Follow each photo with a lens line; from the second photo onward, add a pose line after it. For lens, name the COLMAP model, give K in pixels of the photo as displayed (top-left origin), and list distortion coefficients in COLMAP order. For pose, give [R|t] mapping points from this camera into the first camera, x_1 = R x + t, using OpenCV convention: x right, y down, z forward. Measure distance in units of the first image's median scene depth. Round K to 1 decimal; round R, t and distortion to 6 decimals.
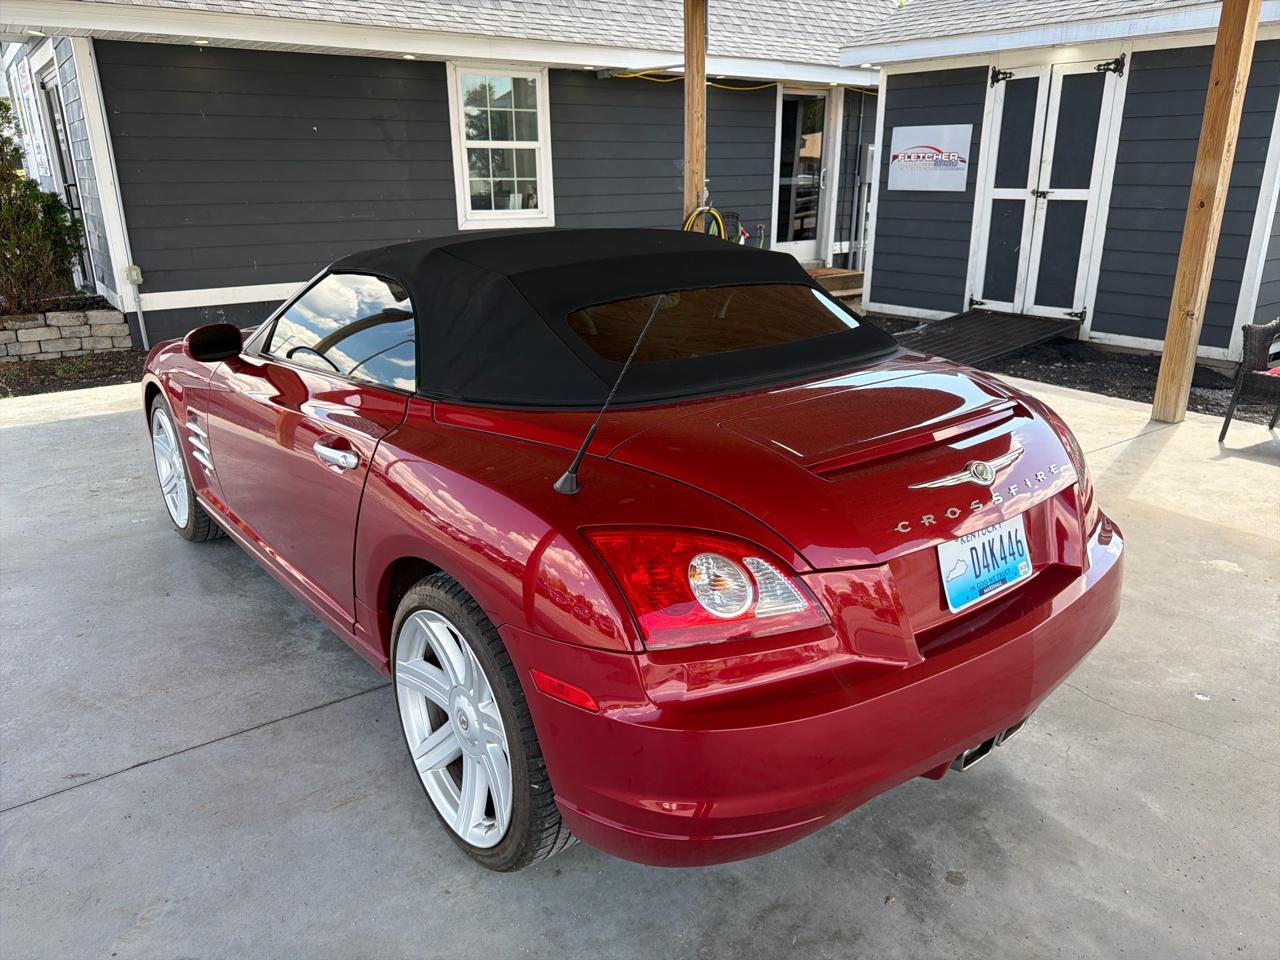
lens RADIAL K [[912.3, 0, 633.6], [0, 912.3, 481.7], [0, 0, 1]] dist [0.014485, -0.022385]
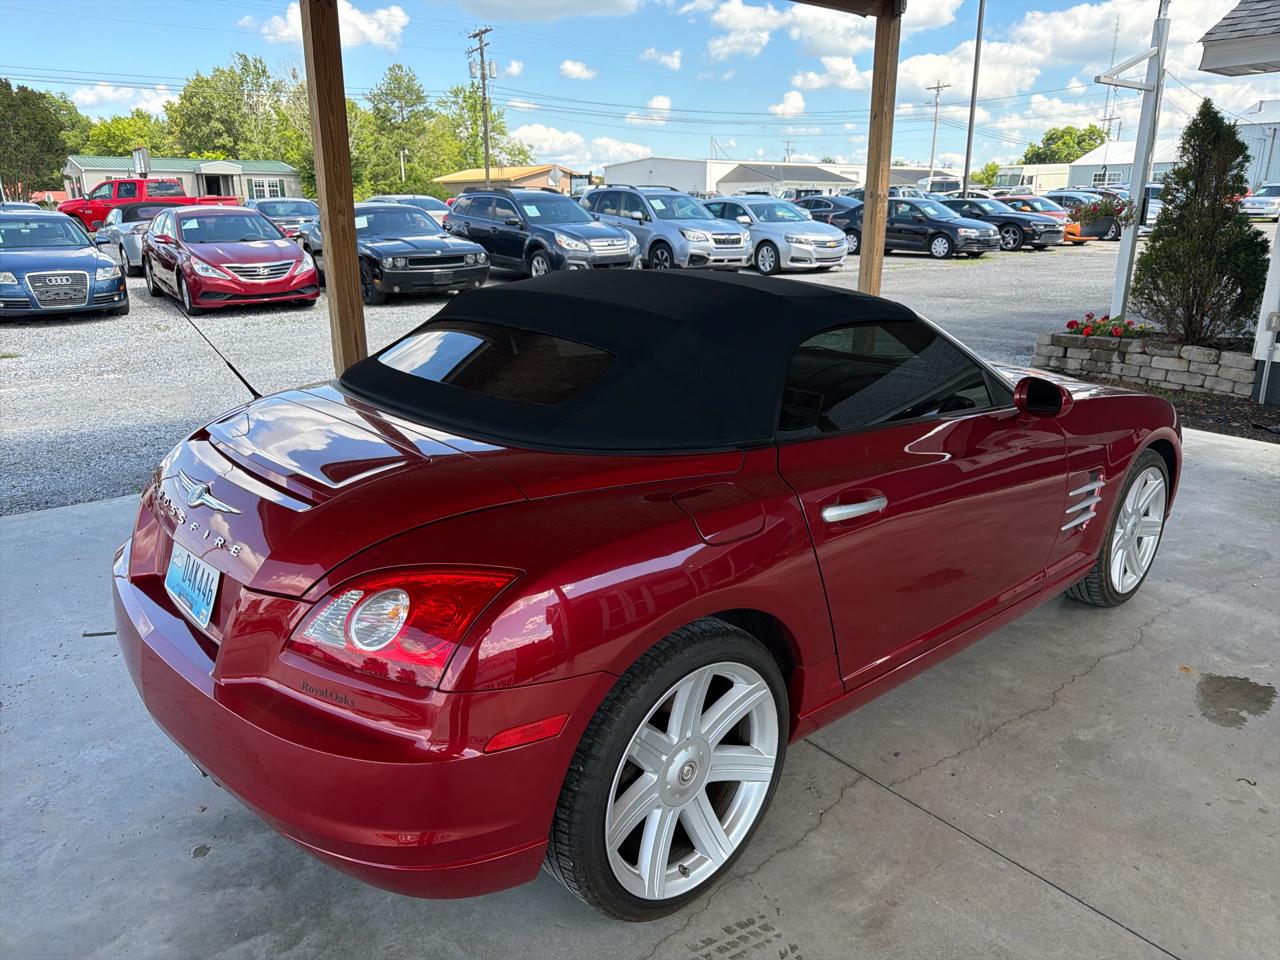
lens RADIAL K [[912.3, 0, 645.5], [0, 912.3, 482.3], [0, 0, 1]] dist [0.014485, -0.022385]
pose [[0.038653, 0.291939, -0.955656, 0.322554], [-0.323389, 0.908557, 0.264471, -0.108380], [0.945477, 0.298826, 0.129528, 0.306280]]
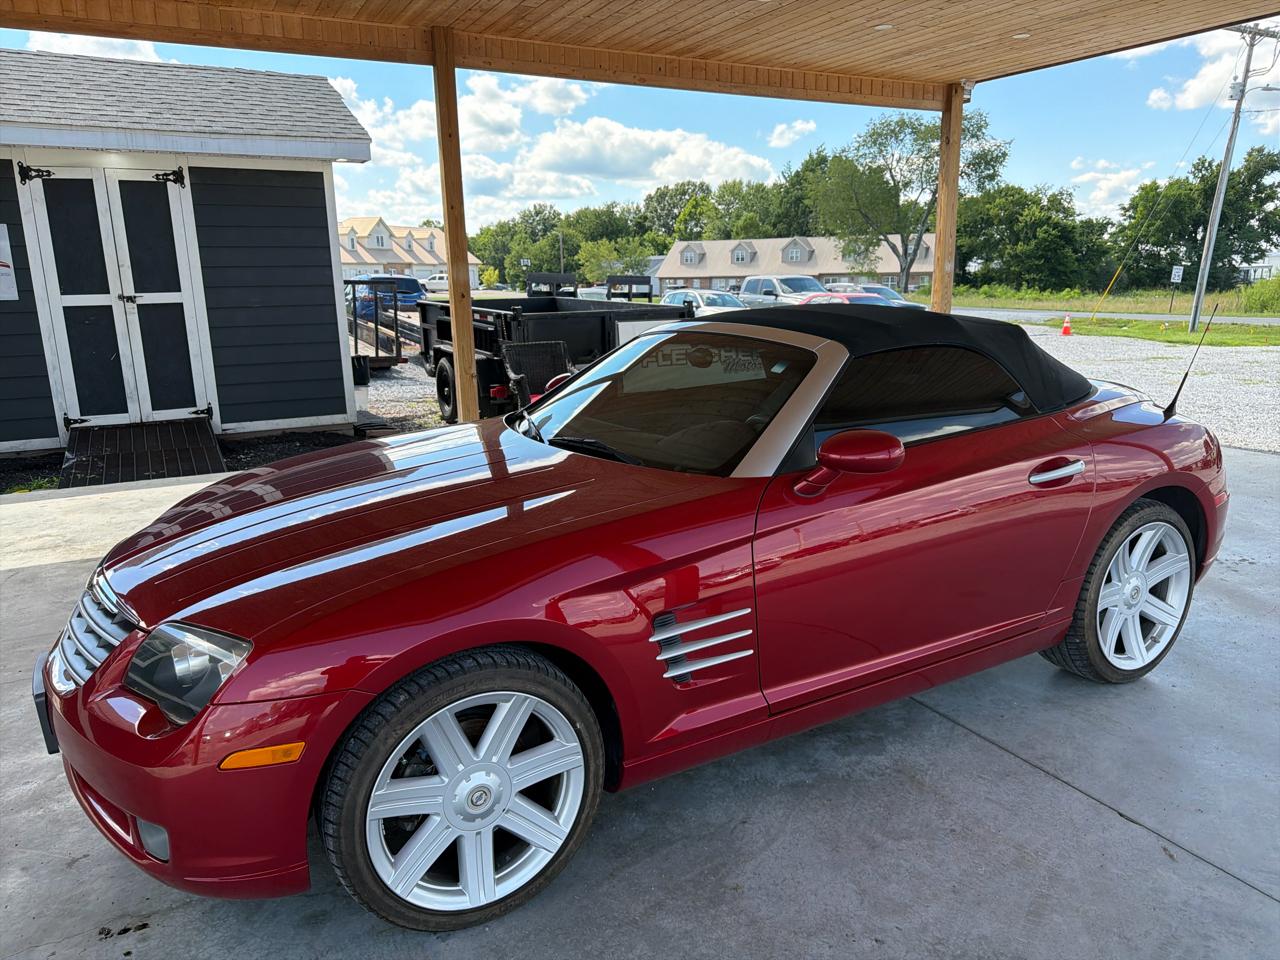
lens RADIAL K [[912.3, 0, 646.9], [0, 912.3, 491.4], [0, 0, 1]] dist [0.014485, -0.022385]
pose [[0.159132, -0.229334, 0.960251, -0.428385], [0.328501, 0.929523, 0.167557, -0.106101], [-0.931002, 0.288779, 0.223253, 0.329656]]
